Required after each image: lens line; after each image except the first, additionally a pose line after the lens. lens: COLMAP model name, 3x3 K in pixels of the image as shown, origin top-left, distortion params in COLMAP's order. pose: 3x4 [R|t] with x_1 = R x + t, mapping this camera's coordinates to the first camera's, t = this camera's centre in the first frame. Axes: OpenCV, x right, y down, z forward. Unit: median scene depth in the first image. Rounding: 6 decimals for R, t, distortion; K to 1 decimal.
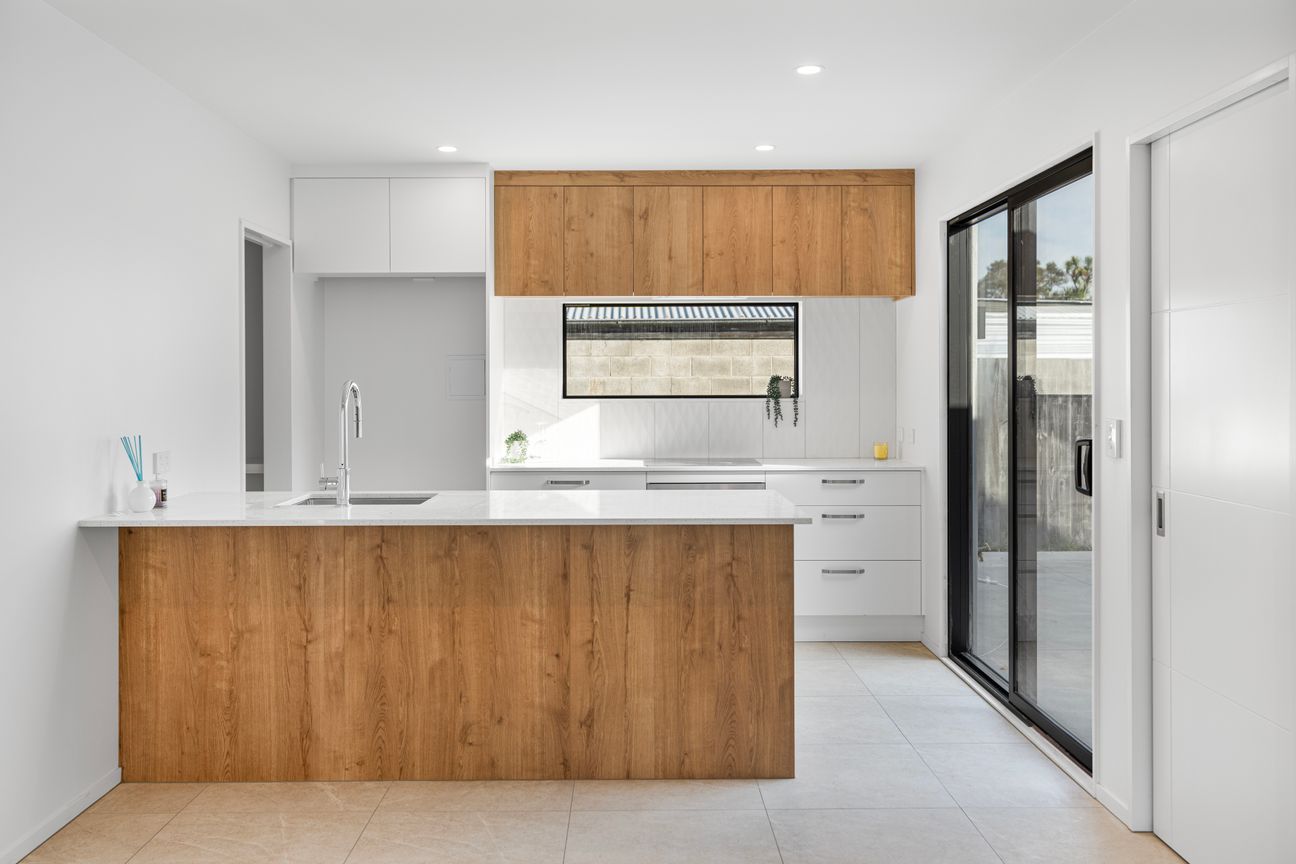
lens RADIAL K [[1071.4, 0, 657.5], [0, 1071.4, 380.8], [0, 0, 1]] dist [0.007216, -0.002501]
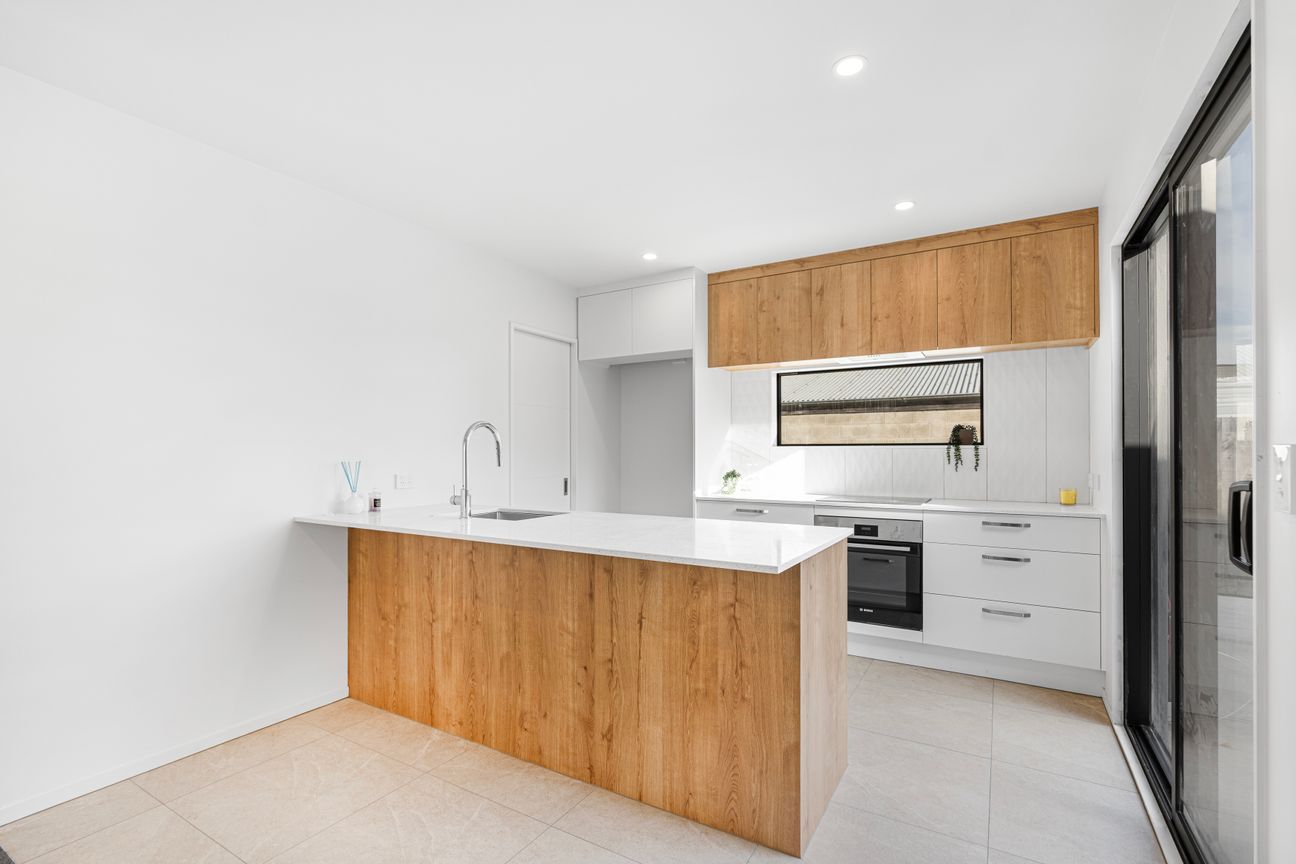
lens RADIAL K [[598.6, 0, 655.4], [0, 598.6, 447.1], [0, 0, 1]] dist [-0.011156, 0.005106]
pose [[0.851061, -0.002405, -0.525062, 0.283700], [-0.000283, 0.999987, -0.005039, 0.035699], [0.525067, 0.004438, 0.851049, 0.519229]]
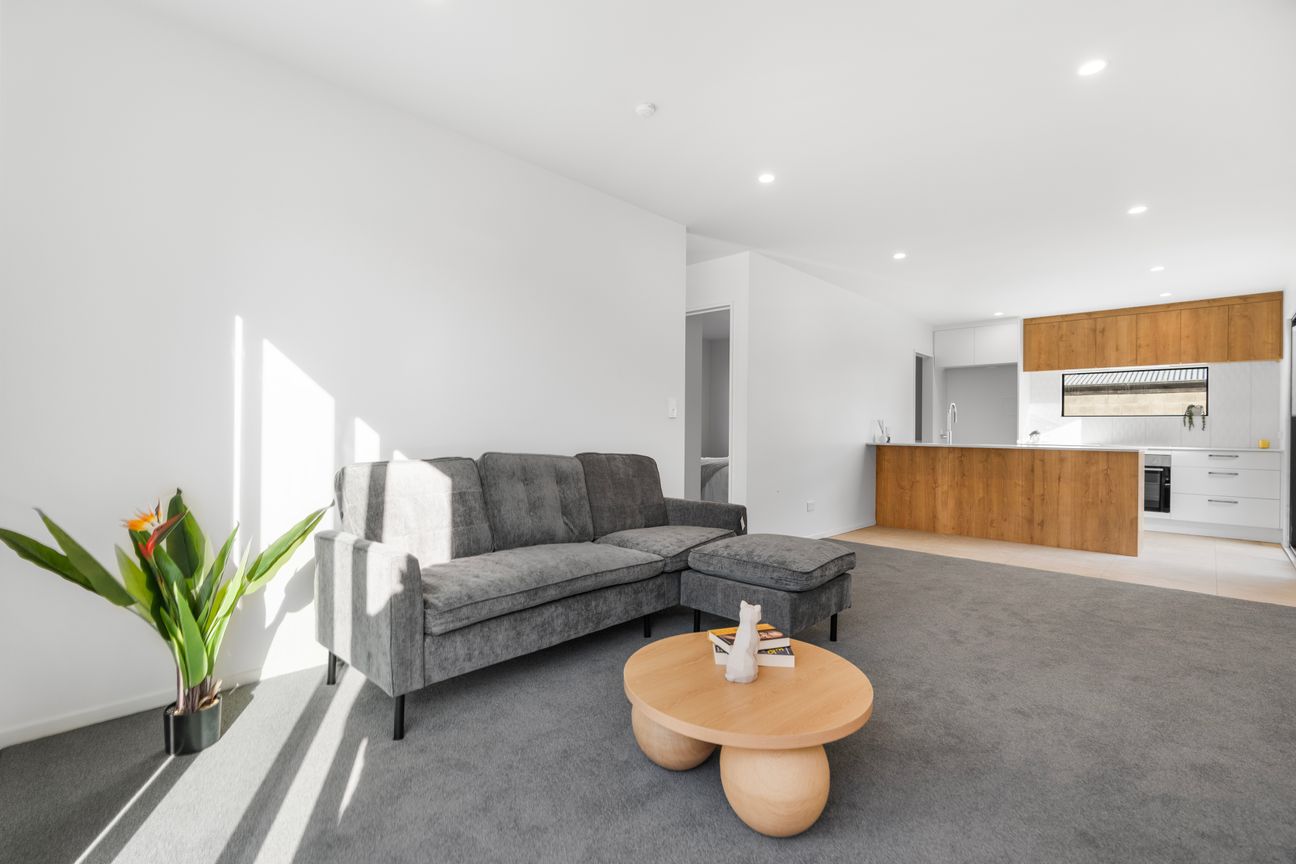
lens RADIAL K [[598.6, 0, 650.3], [0, 598.6, 427.1], [0, 0, 1]] dist [-0.011156, 0.005106]
pose [[0.709584, 0.007835, -0.704577, 0.296544], [-0.012468, 0.999921, -0.001438, 0.084292], [0.704511, 0.009805, 0.709626, -0.786002]]
